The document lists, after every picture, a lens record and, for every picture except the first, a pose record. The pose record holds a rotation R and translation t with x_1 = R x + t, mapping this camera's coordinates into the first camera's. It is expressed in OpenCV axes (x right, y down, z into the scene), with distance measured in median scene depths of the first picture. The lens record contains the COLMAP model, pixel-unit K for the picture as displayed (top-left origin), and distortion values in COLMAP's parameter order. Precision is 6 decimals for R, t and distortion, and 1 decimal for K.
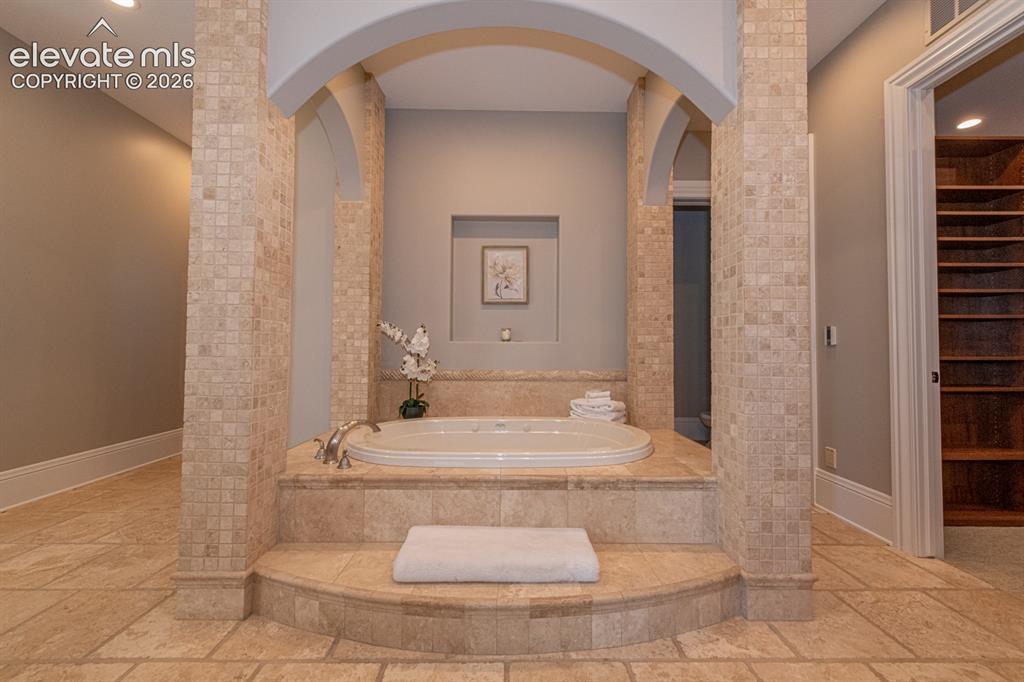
lens RADIAL K [[405.2, 0, 512.2], [0, 405.2, 341.2], [0, 0, 1]] dist [0.008312, -0.000373]
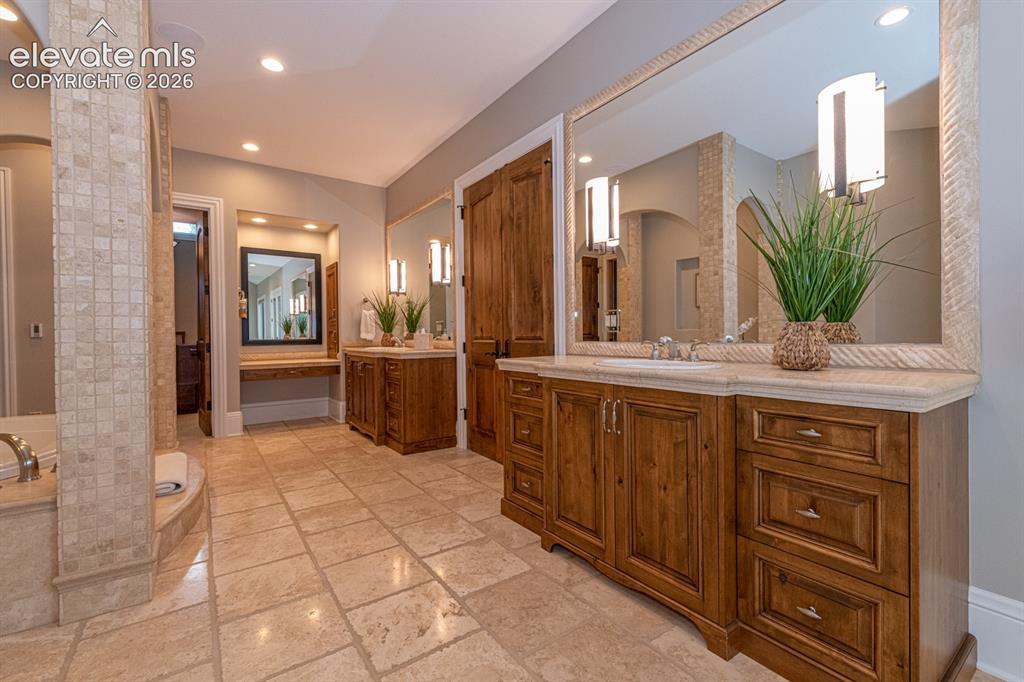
lens RADIAL K [[453.0, 0, 512.7], [0, 453.0, 337.7], [0, 0, 1]] dist [-0.000573, 0.000002]
pose [[-0.565710, -0.010368, 0.824539, -2.640429], [-0.015866, 0.999873, 0.001687, -0.025347], [-0.824451, -0.012127, -0.565803, 1.021906]]
